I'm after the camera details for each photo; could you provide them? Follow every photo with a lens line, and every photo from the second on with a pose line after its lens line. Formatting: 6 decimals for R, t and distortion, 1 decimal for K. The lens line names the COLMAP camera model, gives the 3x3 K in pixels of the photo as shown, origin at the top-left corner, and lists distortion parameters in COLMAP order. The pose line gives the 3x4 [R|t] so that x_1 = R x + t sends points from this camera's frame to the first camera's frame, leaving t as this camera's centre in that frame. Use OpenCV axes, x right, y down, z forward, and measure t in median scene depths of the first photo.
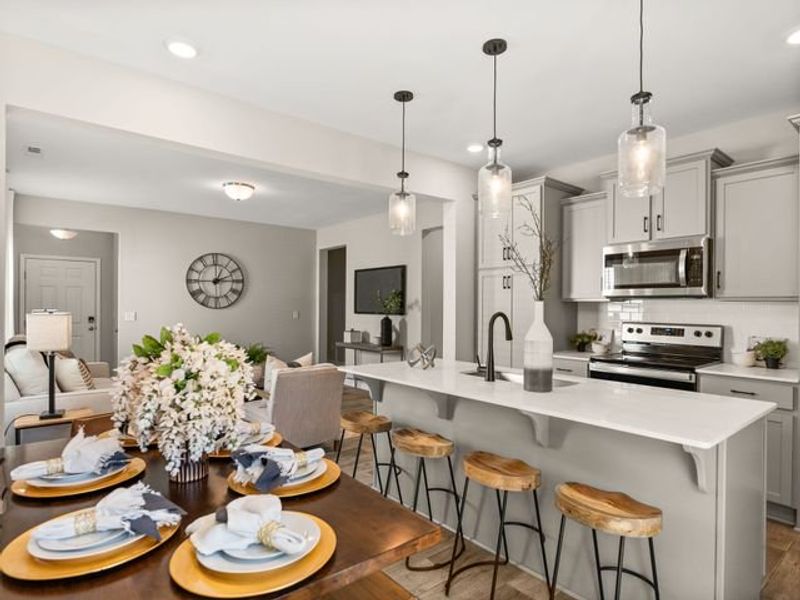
lens RADIAL K [[452.8, 0, 409.8], [0, 452.8, 305.4], [0, 0, 1]] dist [-0.004471, -0.000700]
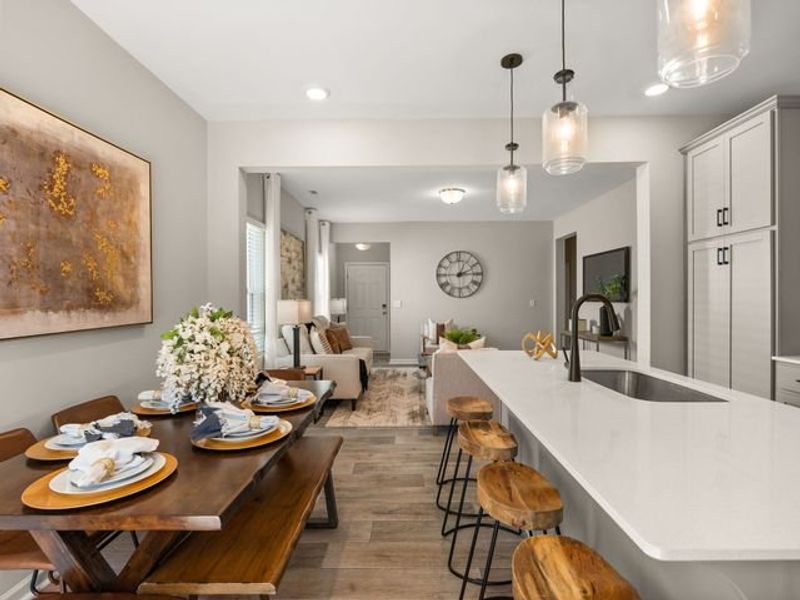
lens RADIAL K [[402.0, 0, 404.2], [0, 402.0, 299.3], [0, 0, 1]] dist [0.000665, 0.000583]
pose [[0.763575, -0.007147, -0.645679, 0.160535], [0.011475, 0.999931, 0.002502, 0.007937], [0.645617, -0.009320, 0.763605, 0.108476]]
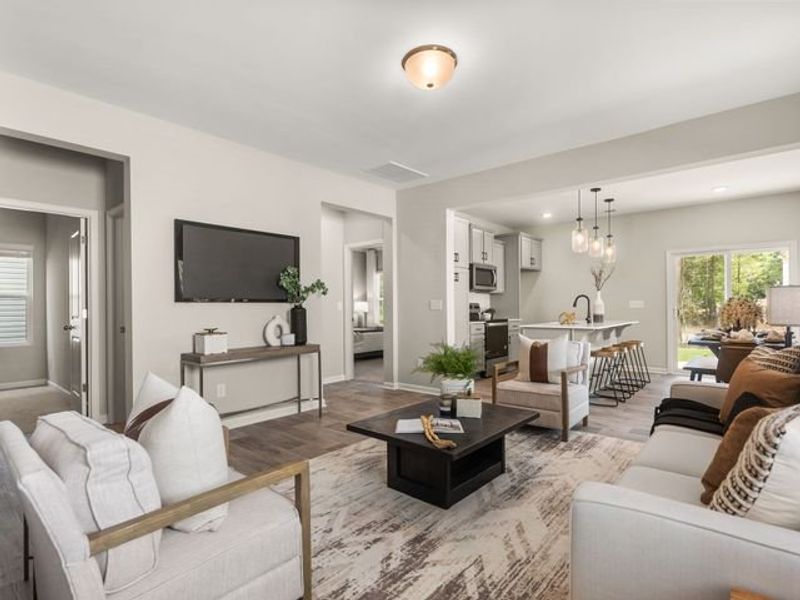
lens RADIAL K [[402.0, 0, 404.2], [0, 402.0, 299.3], [0, 0, 1]] dist [0.000665, 0.000583]
pose [[-0.162639, 0.005916, 0.986668, -0.717579], [0.002667, 0.999981, -0.005556, 0.021522], [-0.986682, 0.001728, -0.162651, 0.929525]]
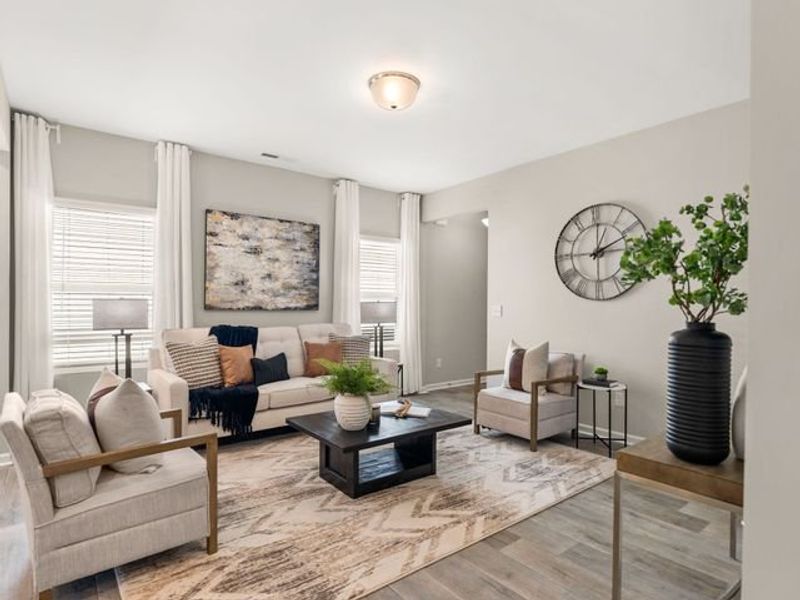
lens RADIAL K [[452.8, 0, 409.8], [0, 452.8, 305.4], [0, 0, 1]] dist [-0.004471, -0.000700]
pose [[-0.016699, -0.004958, -0.999848, 0.167741], [-0.001568, 0.999987, -0.004932, 0.018430], [0.999859, 0.001485, -0.016707, 0.861361]]
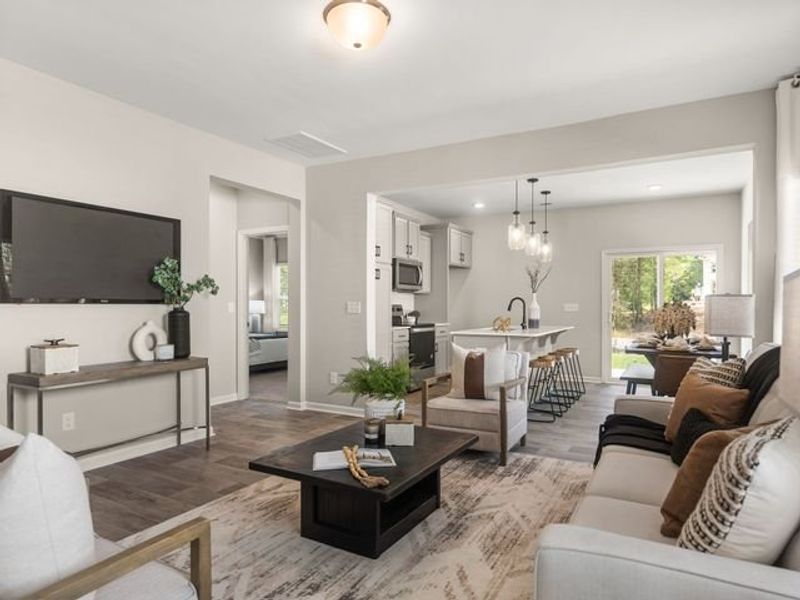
lens RADIAL K [[476.9, 0, 400.0], [0, 476.9, 300.0], [0, 0, 1]] dist [-0.000745, 0.000589]
pose [[-0.347536, -0.002631, 0.937663, -0.707189], [-0.007338, 0.999973, 0.000086, 0.014777], [-0.937638, -0.006851, -0.347546, 0.941123]]
